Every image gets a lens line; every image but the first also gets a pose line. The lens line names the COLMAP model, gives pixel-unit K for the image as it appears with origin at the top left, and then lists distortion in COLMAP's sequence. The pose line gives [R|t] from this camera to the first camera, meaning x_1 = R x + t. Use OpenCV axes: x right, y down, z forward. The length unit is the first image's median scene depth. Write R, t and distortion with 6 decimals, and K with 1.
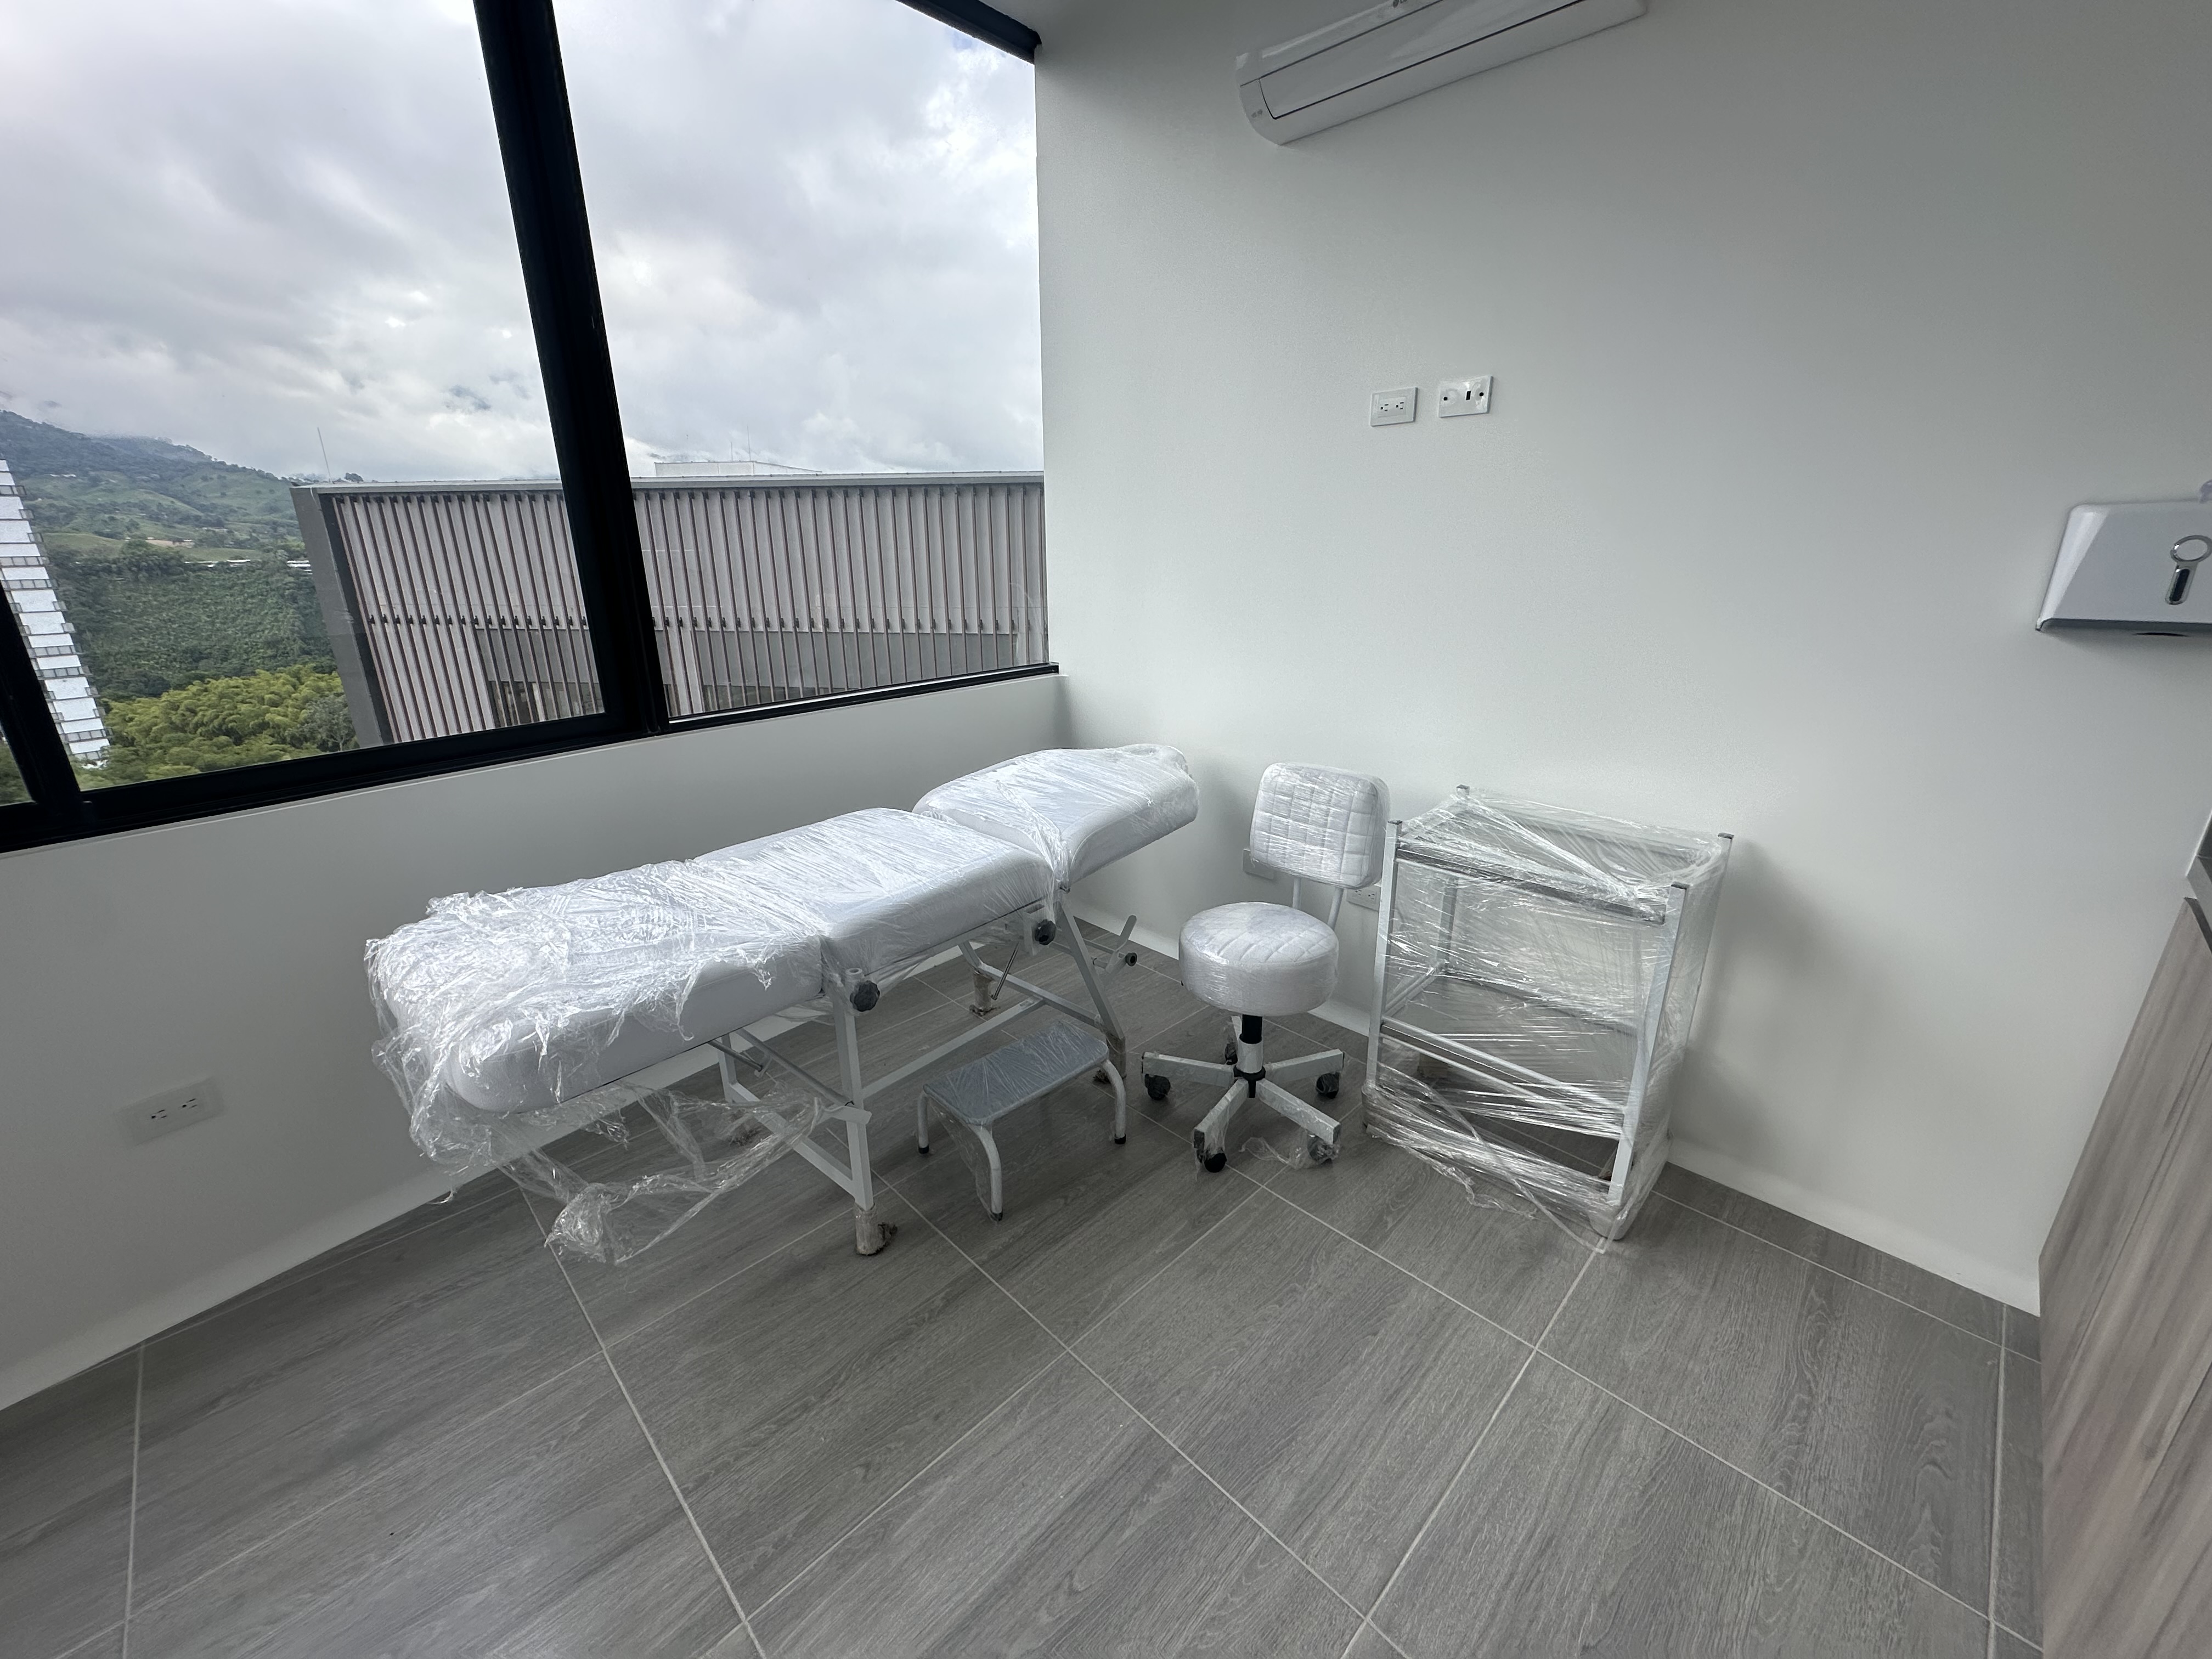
lens RADIAL K [[881.3, 0, 1106.9], [0, 881.3, 826.9], [0, 0, 1]] dist [-0.005480, 0.001782]
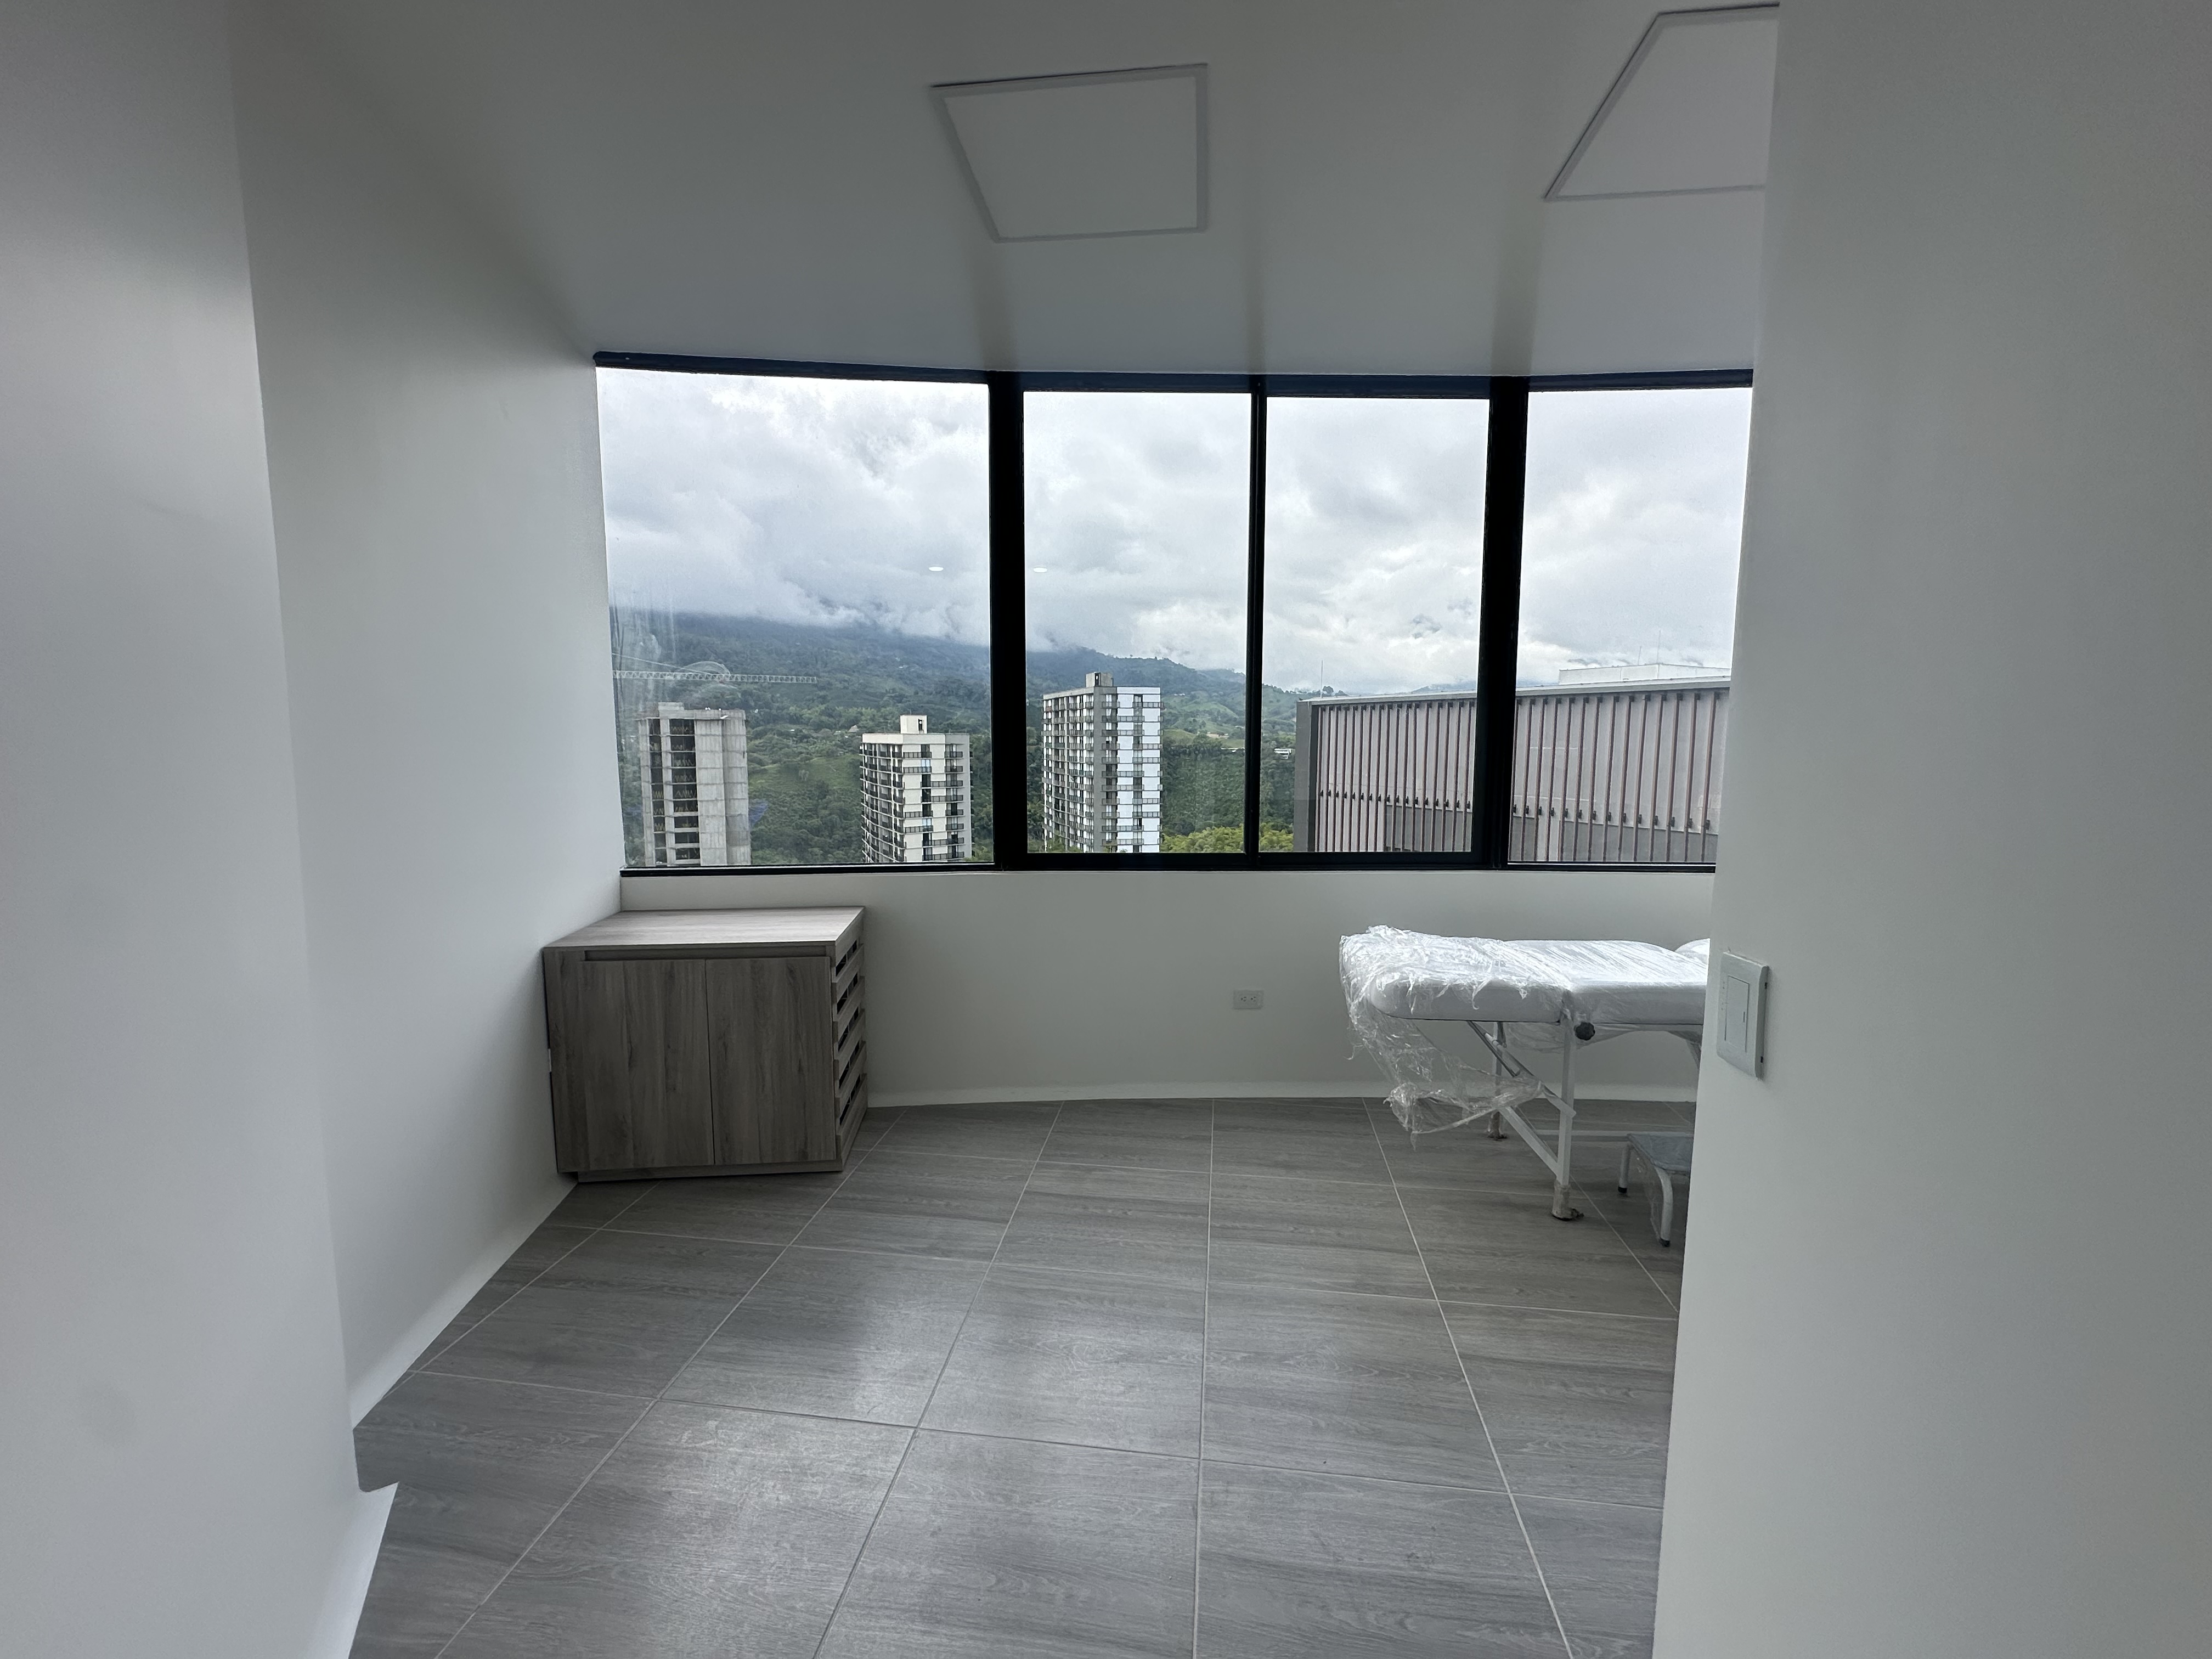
lens RADIAL K [[881.3, 0, 1106.9], [0, 881.3, 826.9], [0, 0, 1]] dist [-0.005480, 0.001782]
pose [[0.608144, 0.086787, -0.789068, 0.366037], [-0.251246, 0.963949, -0.087617, 0.164838], [0.753018, 0.251534, 0.608025, -0.619593]]
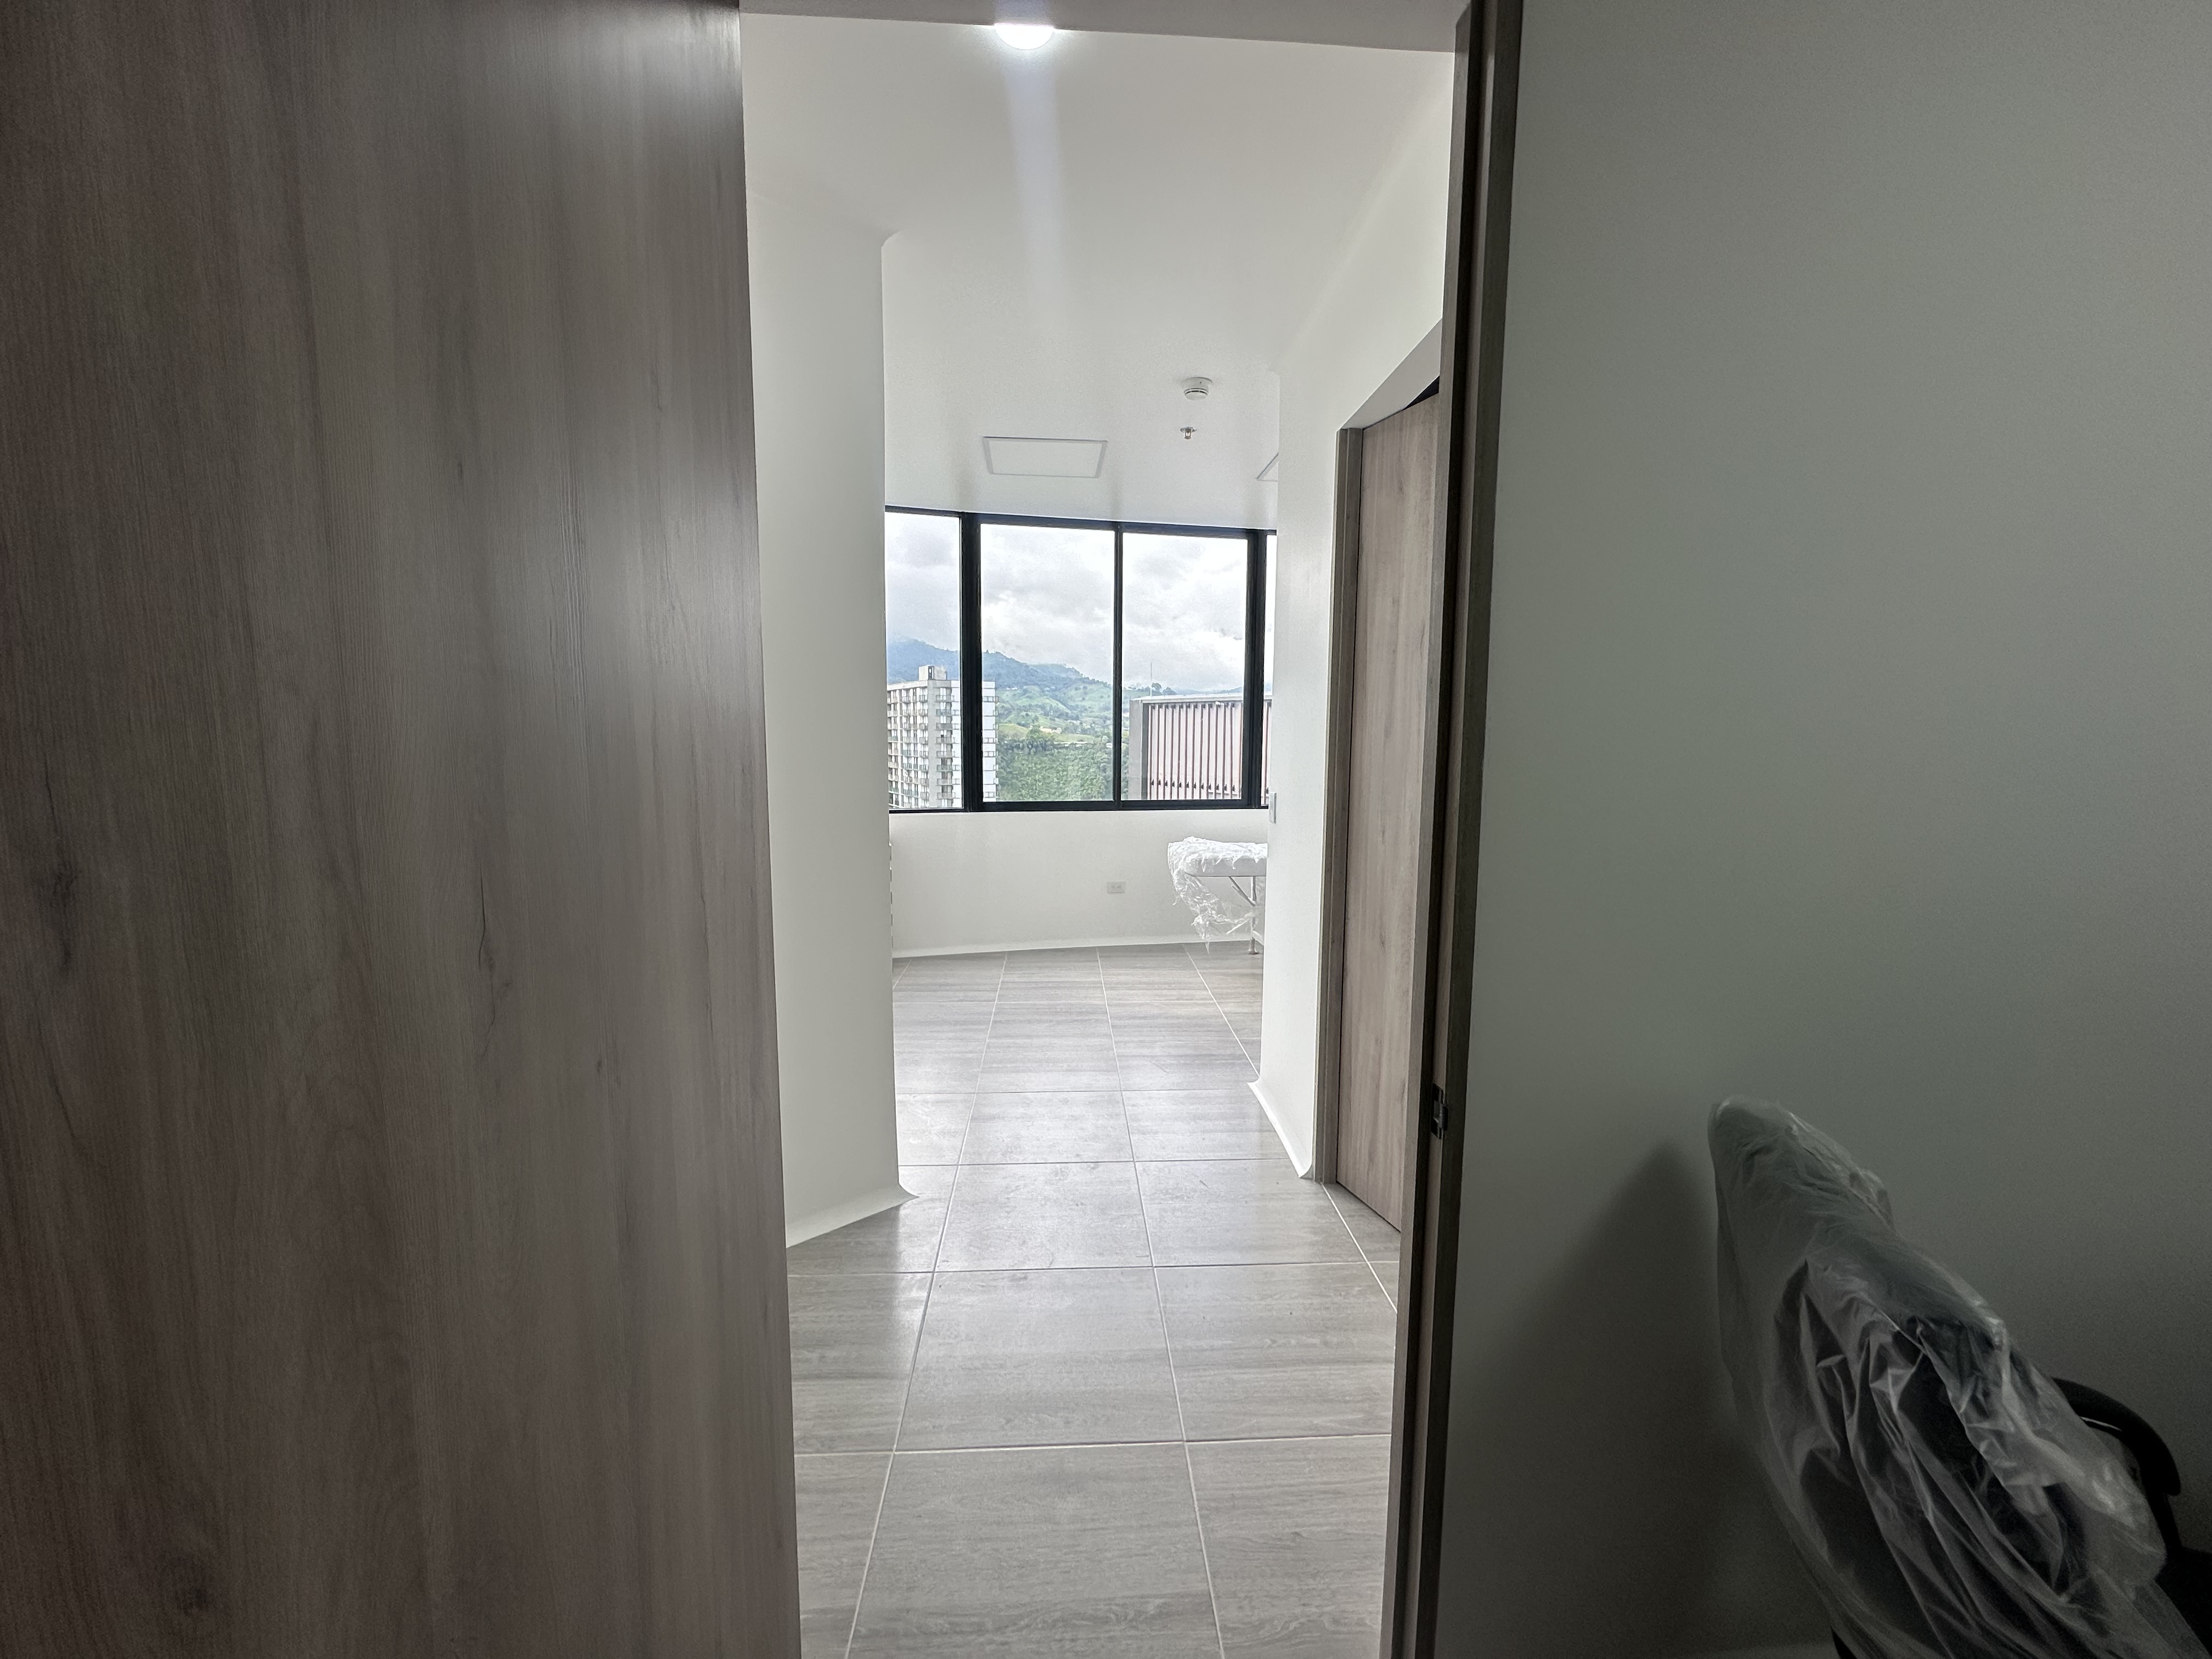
lens RADIAL K [[881.3, 0, 1106.9], [0, 881.3, 826.9], [0, 0, 1]] dist [-0.005480, 0.001782]
pose [[0.745925, 0.081979, -0.660966, 1.162647], [-0.217596, 0.967935, -0.125513, 0.477752], [0.629483, 0.237447, 0.739845, -1.587400]]
